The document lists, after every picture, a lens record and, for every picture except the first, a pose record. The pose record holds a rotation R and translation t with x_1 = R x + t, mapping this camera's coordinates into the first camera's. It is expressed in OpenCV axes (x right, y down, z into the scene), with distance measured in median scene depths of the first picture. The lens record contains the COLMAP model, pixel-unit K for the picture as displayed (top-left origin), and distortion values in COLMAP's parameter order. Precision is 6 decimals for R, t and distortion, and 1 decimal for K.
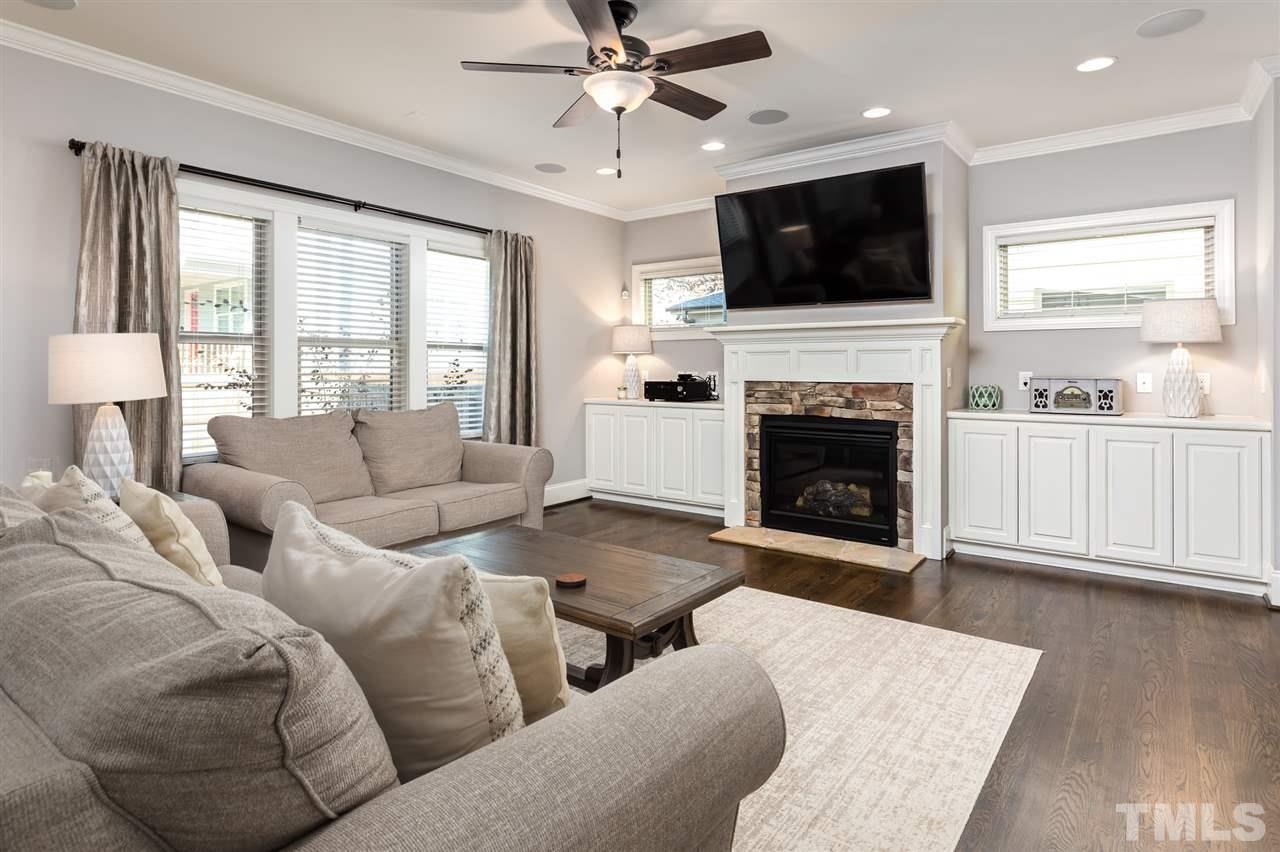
lens RADIAL K [[698.5, 0, 644.1], [0, 698.5, 365.7], [0, 0, 1]] dist [-0.000116, -0.000067]
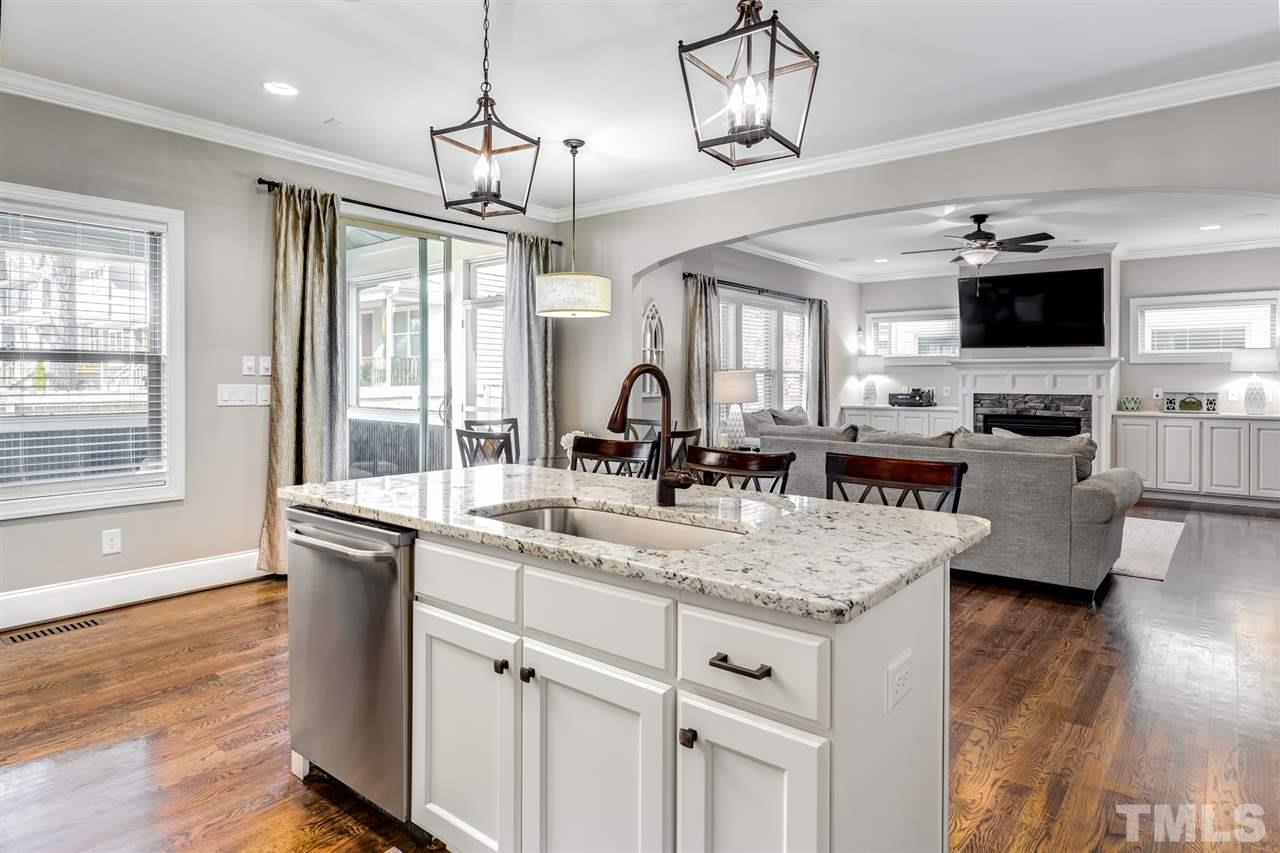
lens RADIAL K [[731.2, 0, 639.3], [0, 731.2, 385.6], [0, 0, 1]] dist [-0.000168, 0.000524]
pose [[0.999088, 0.003112, -0.042575, -0.595703], [-0.002517, 0.999898, 0.014029, -0.019175], [0.042614, -0.013909, 0.998995, -0.767899]]
